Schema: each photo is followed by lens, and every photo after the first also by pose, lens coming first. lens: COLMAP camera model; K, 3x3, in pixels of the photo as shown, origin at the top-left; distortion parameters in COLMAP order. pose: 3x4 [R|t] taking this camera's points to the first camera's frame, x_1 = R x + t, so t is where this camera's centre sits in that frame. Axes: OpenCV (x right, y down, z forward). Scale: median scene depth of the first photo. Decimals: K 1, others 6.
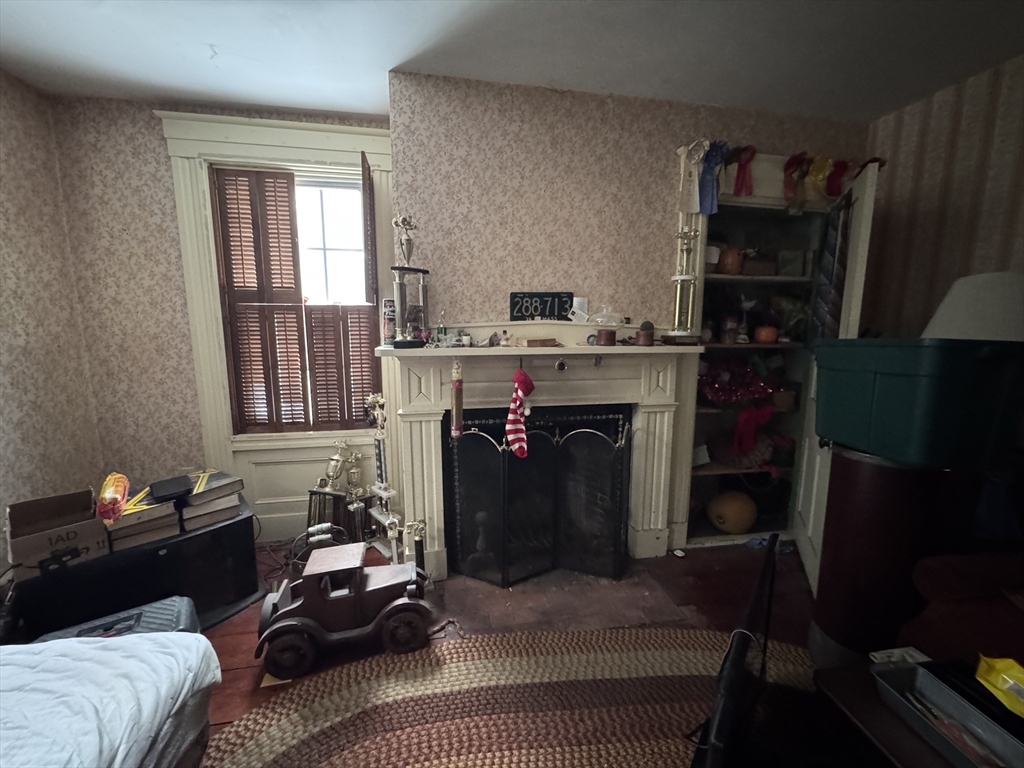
lens RADIAL K [[407.5, 0, 509.9], [0, 407.5, 383.5], [0, 0, 1]] dist [-0.003763, 0.000138]
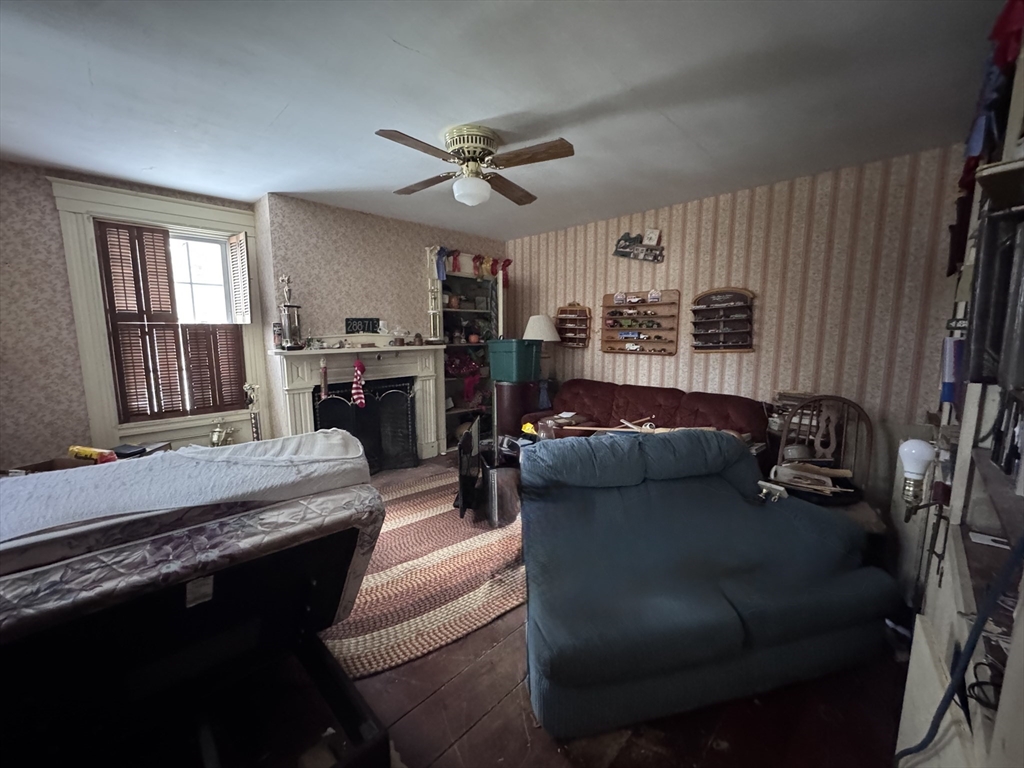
lens RADIAL K [[407.5, 0, 510.6], [0, 407.5, 383.4], [0, 0, 1]] dist [-0.003763, 0.000138]
pose [[0.819233, -0.080560, 0.567774, -0.424688], [0.088243, 0.996001, 0.013996, 0.097634], [-0.566631, 0.038636, 0.823066, -0.841873]]
